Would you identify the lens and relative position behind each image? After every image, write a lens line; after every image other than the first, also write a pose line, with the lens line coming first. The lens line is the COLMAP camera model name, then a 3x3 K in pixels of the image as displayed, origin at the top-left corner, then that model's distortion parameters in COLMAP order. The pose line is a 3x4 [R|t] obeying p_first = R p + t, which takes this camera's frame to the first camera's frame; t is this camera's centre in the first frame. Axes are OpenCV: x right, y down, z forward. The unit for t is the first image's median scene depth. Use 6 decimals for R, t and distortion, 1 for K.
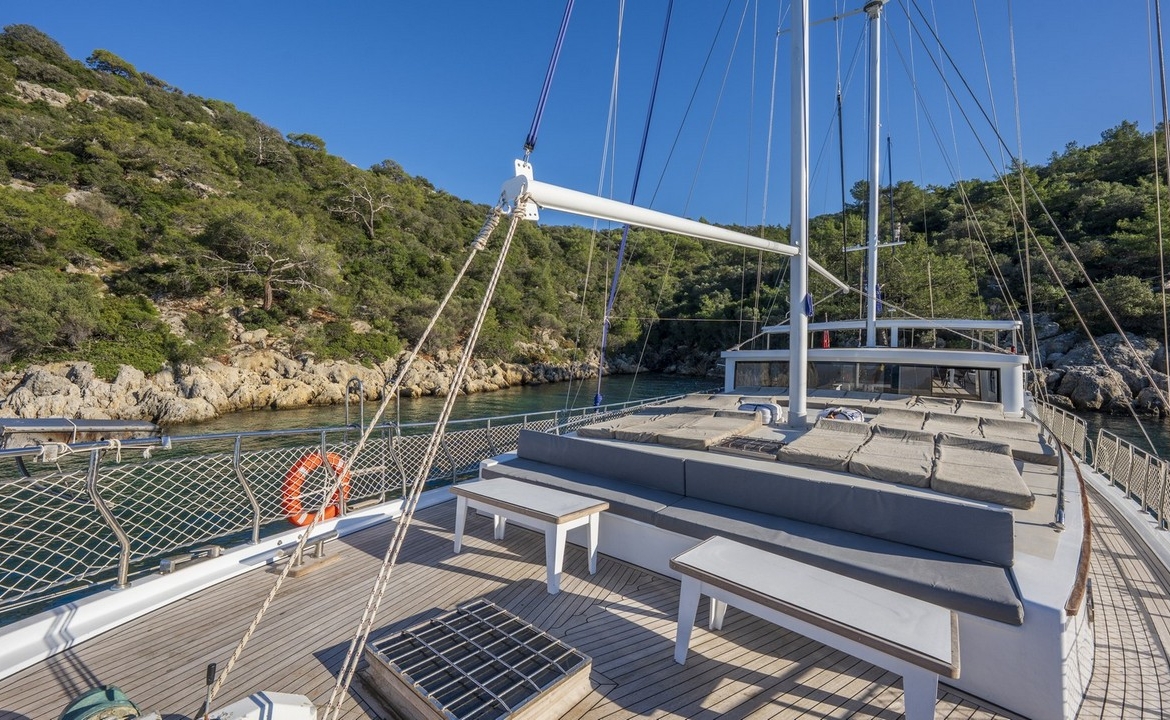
lens RADIAL K [[441.5, 0, 580.8], [0, 441.5, 360.8], [0, 0, 1]] dist [-0.029028, 0.006774]
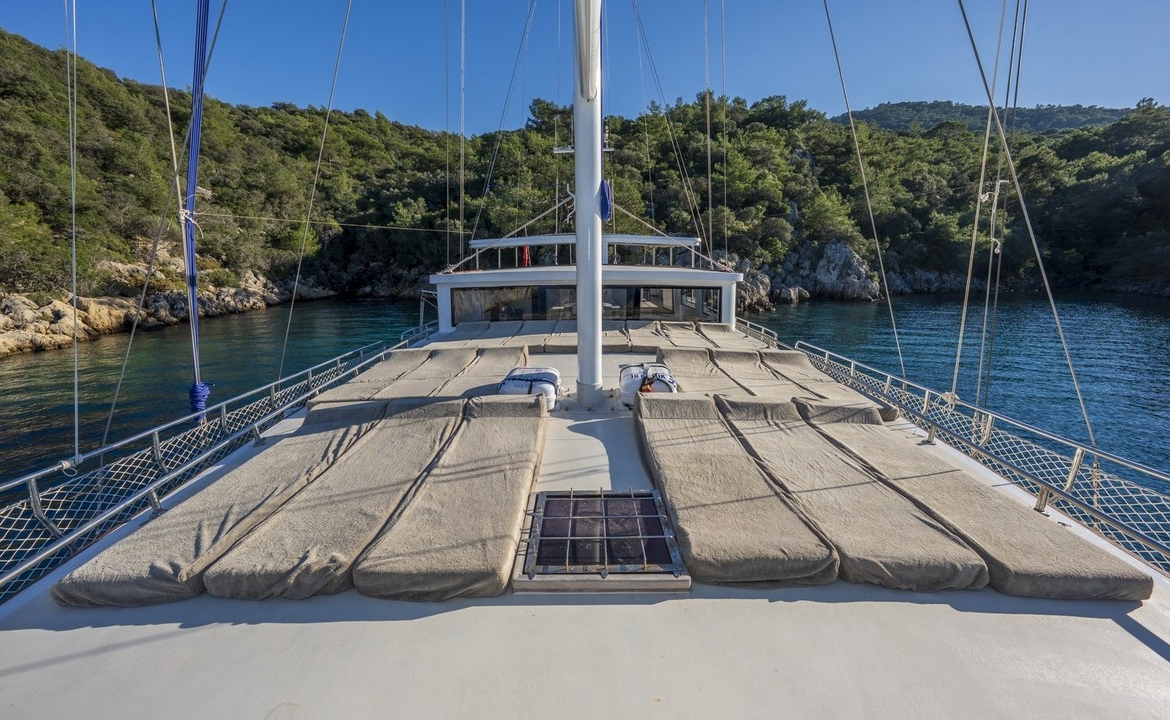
lens RADIAL K [[441.5, 0, 580.8], [0, 441.5, 360.8], [0, 0, 1]] dist [-0.029028, 0.006774]
pose [[0.786715, -0.146320, 0.599725, 0.003905], [0.030624, 0.979558, 0.198818, -0.004503], [-0.616556, -0.138047, 0.775114, 0.069727]]
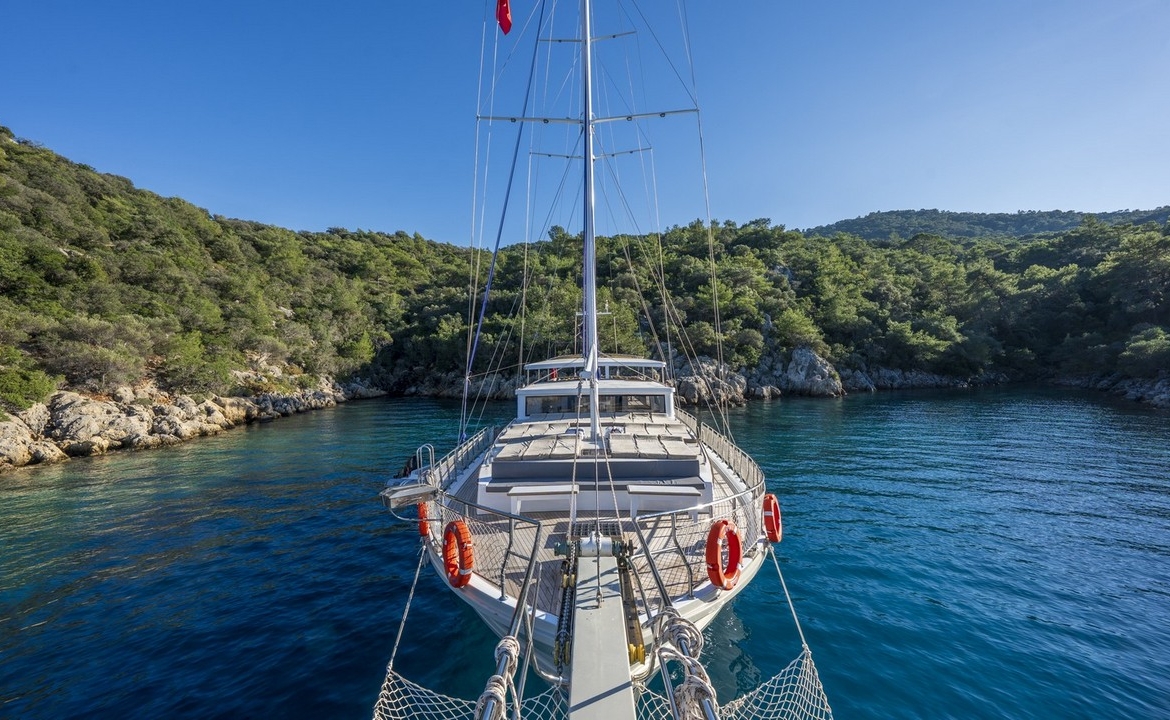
lens RADIAL K [[441.5, 0, 580.8], [0, 441.5, 360.8], [0, 0, 1]] dist [-0.029028, 0.006774]
pose [[0.807306, -0.021132, 0.589754, -0.078712], [0.038835, 0.999095, -0.017360, -0.017980], [-0.588853, 0.036918, 0.807396, -0.060011]]
